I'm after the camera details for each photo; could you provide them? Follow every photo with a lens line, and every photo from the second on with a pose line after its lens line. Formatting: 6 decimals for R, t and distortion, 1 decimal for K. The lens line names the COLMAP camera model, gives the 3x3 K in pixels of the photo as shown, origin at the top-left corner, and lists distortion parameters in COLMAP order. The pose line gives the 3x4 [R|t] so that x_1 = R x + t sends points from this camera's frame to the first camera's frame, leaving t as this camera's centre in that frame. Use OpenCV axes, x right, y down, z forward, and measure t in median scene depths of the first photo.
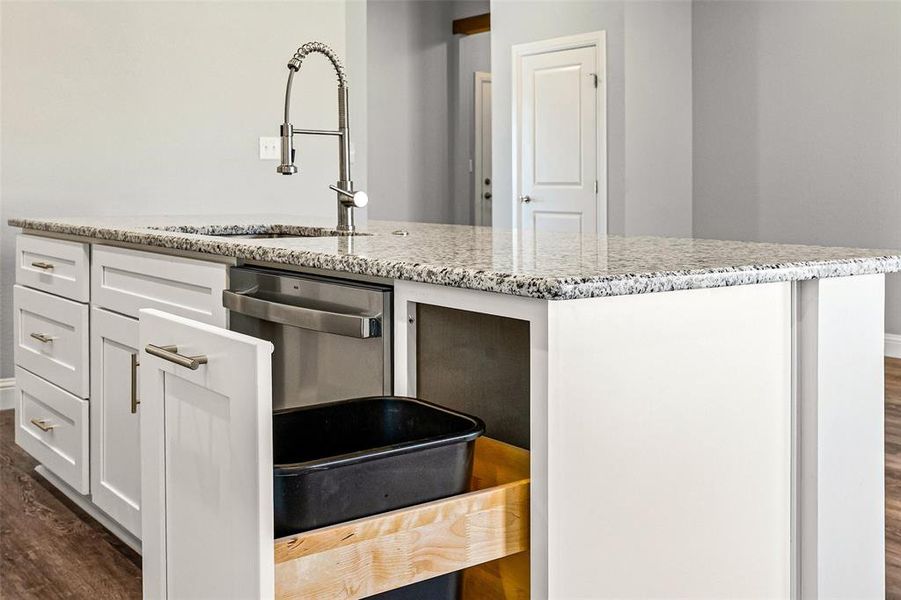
lens RADIAL K [[1004.4, 0, 459.1], [0, 1004.4, 205.8], [0, 0, 1]] dist [0.026174, 0.000000]
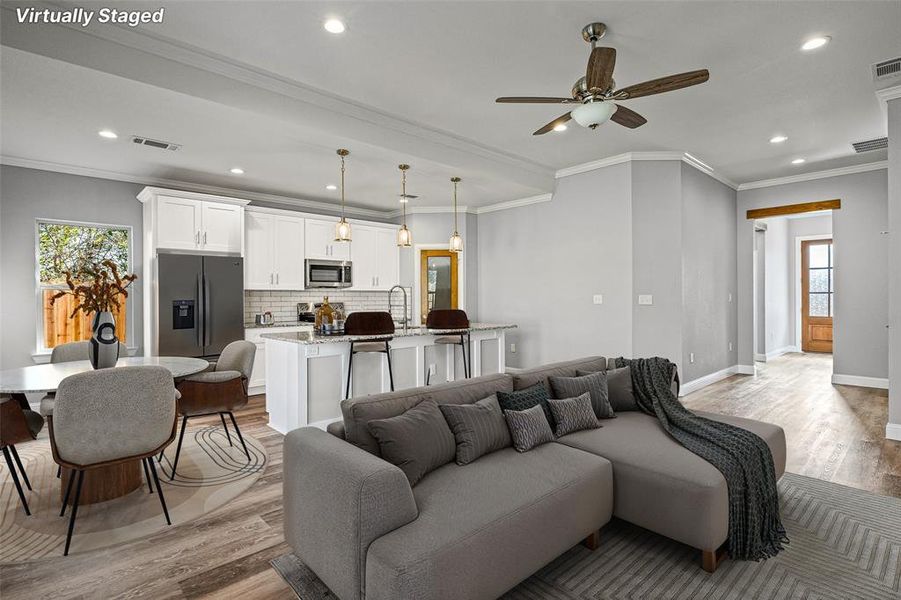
lens RADIAL K [[453.8, 0, 434.7], [0, 453.8, 300.1], [0, 0, 1]] dist [0.008119, 0.000871]
pose [[0.067314, 0.001818, -0.997730, 1.699786], [-0.014344, 0.999897, 0.000854, -0.095805], [0.997629, 0.014254, 0.067333, 0.978977]]
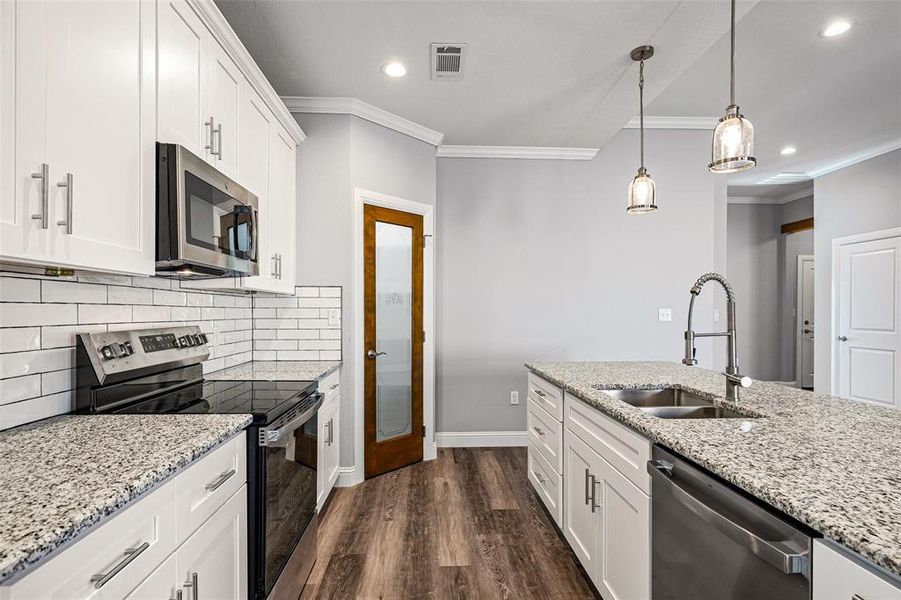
lens RADIAL K [[467.7, 0, 450.6], [0, 467.7, 315.7], [0, 0, 1]] dist [-0.000750, 0.002425]
pose [[0.824986, 0.002073, -0.565150, -0.066692], [-0.007714, 0.999941, -0.007593, -0.088198], [0.565101, 0.010624, 0.824953, 0.213180]]
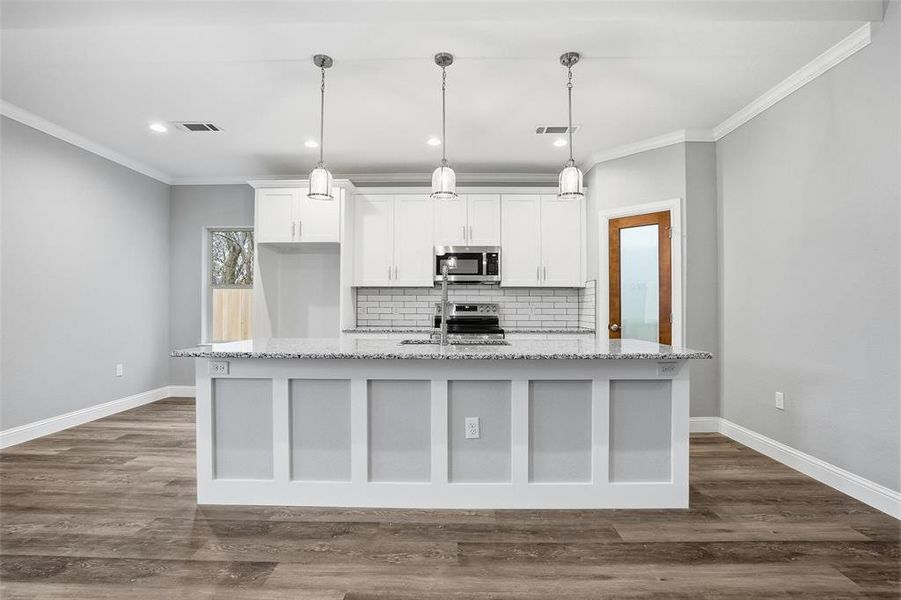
lens RADIAL K [[425.2, 0, 452.1], [0, 425.2, 302.1], [0, 0, 1]] dist [-0.050407, 0.016963]
pose [[-0.622477, -0.013962, -0.782513, 0.608967], [-0.018904, 0.999817, -0.002801, -0.070675], [0.782410, 0.013049, -0.622627, 1.582025]]
